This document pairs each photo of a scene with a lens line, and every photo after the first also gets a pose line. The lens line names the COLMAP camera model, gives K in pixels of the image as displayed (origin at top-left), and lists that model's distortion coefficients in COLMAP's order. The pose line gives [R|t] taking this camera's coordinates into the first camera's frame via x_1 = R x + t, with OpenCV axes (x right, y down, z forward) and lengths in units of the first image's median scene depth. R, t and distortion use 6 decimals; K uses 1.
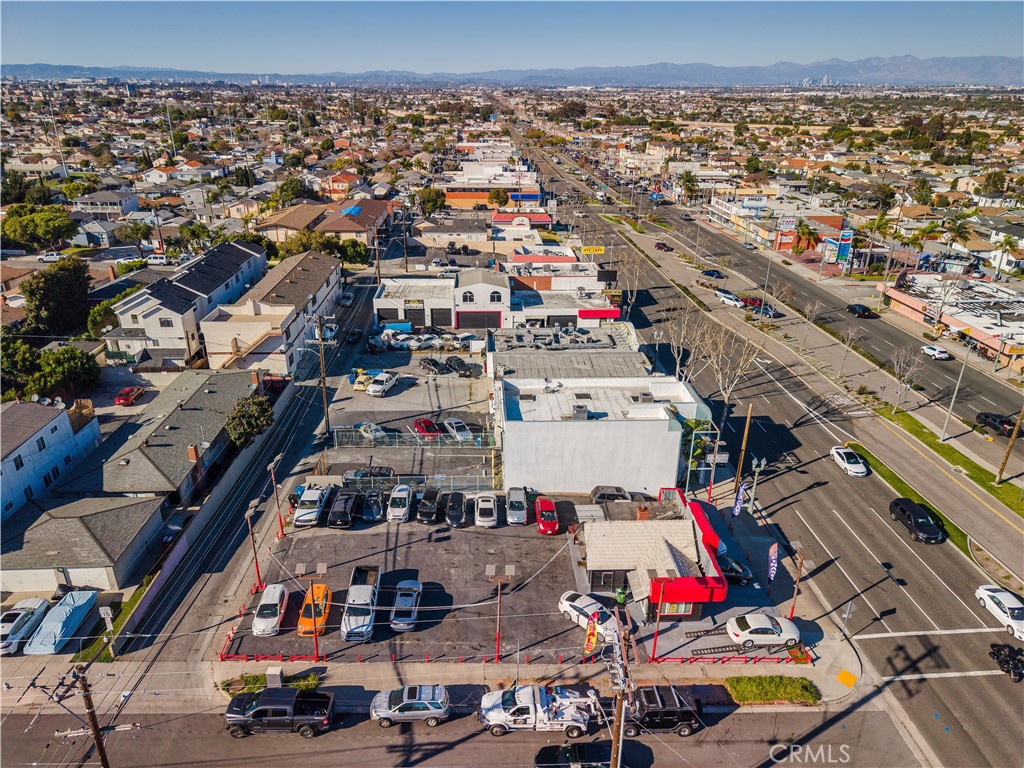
lens RADIAL K [[678.2, 0, 512.0], [0, 678.2, 384.0], [0, 0, 1]] dist [0.044626, -0.023588]
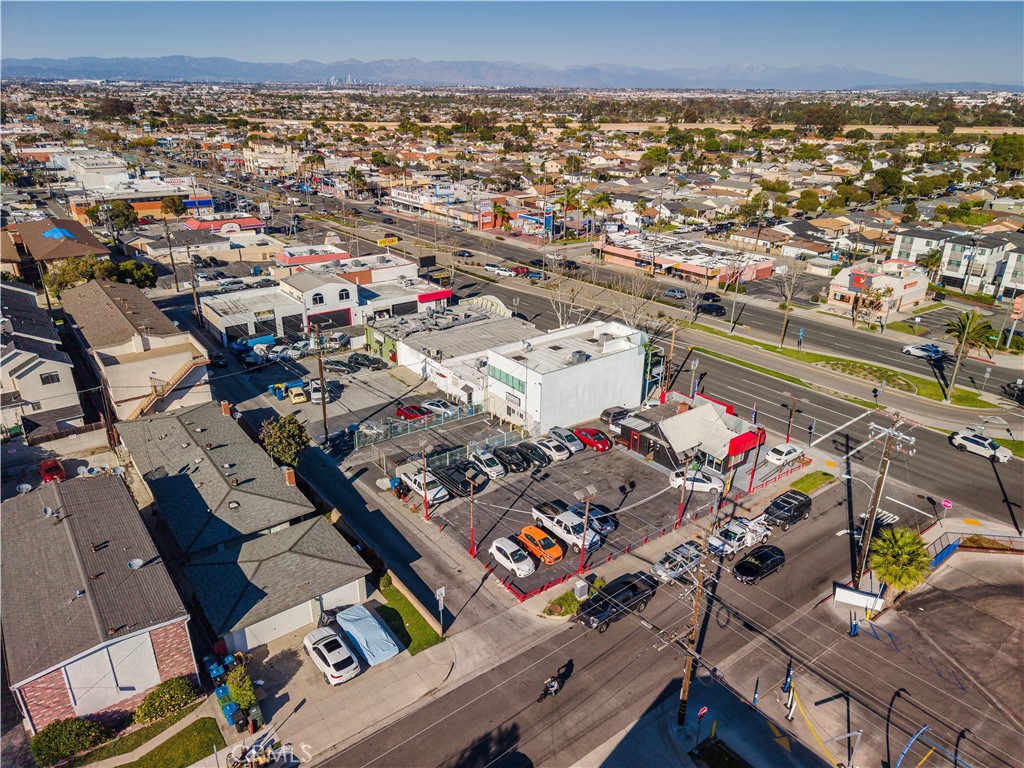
lens RADIAL K [[678.2, 0, 512.0], [0, 678.2, 384.0], [0, 0, 1]] dist [0.044626, -0.023588]
pose [[0.822599, -0.226914, 0.521383, -0.437759], [0.224897, 0.971993, 0.068201, -0.013374], [-0.522256, 0.061155, 0.850593, 0.011845]]
